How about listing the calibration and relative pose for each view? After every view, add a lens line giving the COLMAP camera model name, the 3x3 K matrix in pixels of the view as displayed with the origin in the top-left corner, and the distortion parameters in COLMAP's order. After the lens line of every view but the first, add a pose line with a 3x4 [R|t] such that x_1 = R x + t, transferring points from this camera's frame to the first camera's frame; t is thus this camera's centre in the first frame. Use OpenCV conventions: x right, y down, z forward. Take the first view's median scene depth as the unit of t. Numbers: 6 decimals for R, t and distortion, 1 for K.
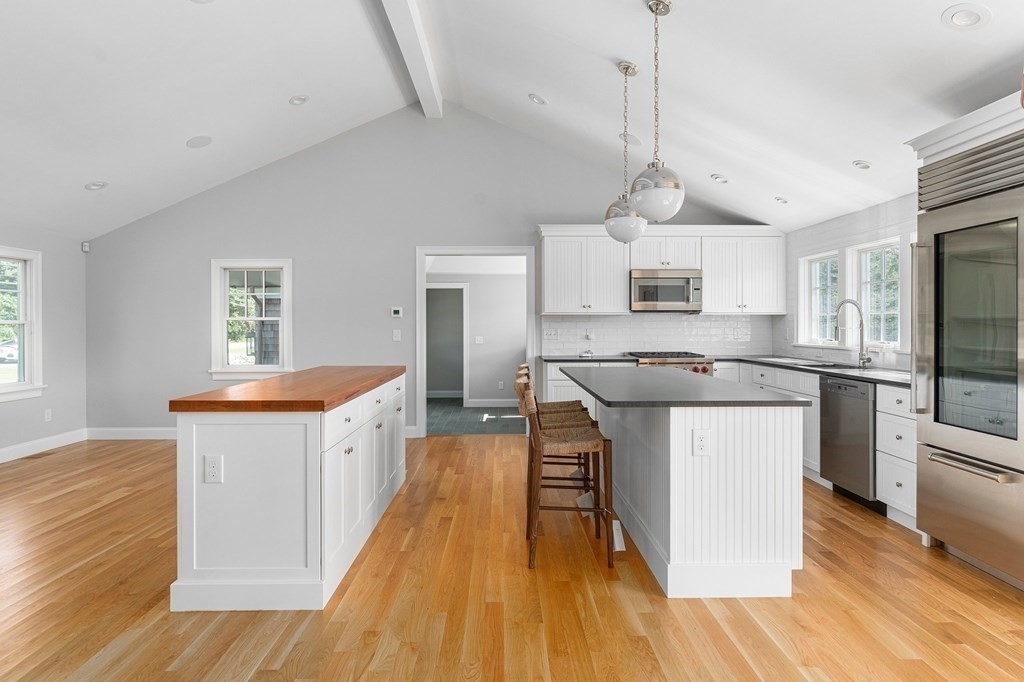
lens RADIAL K [[591.3, 0, 518.5], [0, 591.3, 341.4], [0, 0, 1]] dist [-0.024912, 0.000440]
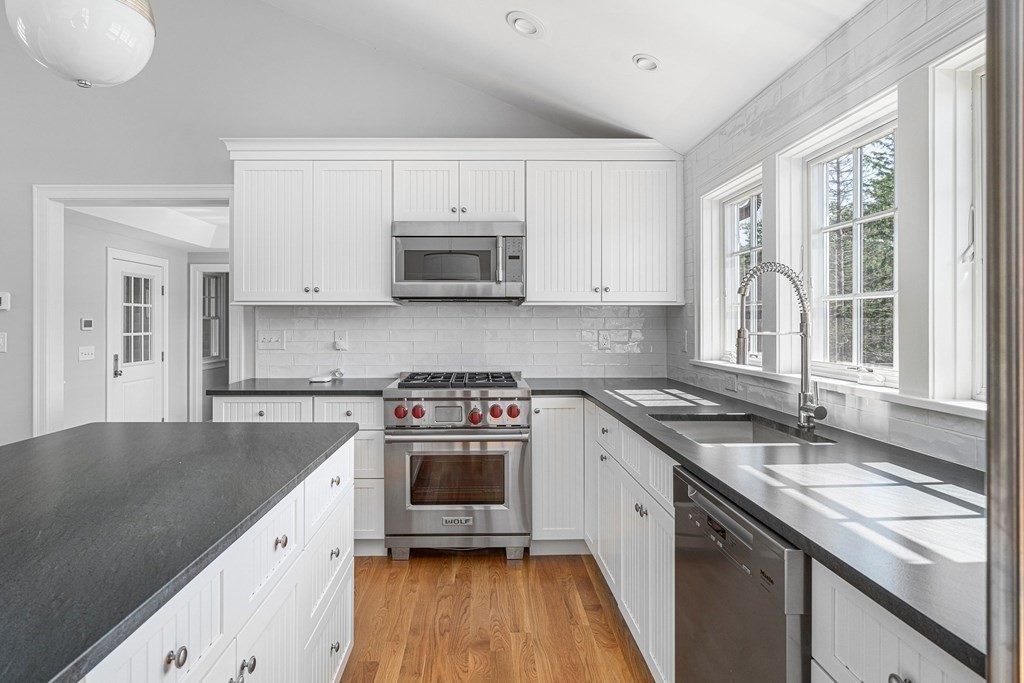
lens RADIAL K [[591.3, 0, 509.6], [0, 591.3, 340.0], [0, 0, 1]] dist [-0.024912, 0.000440]
pose [[0.999998, 0.001065, -0.001616, 0.304991], [-0.001066, 0.999999, -0.000217, -0.013899], [0.001616, 0.000218, 0.999999, 0.473164]]
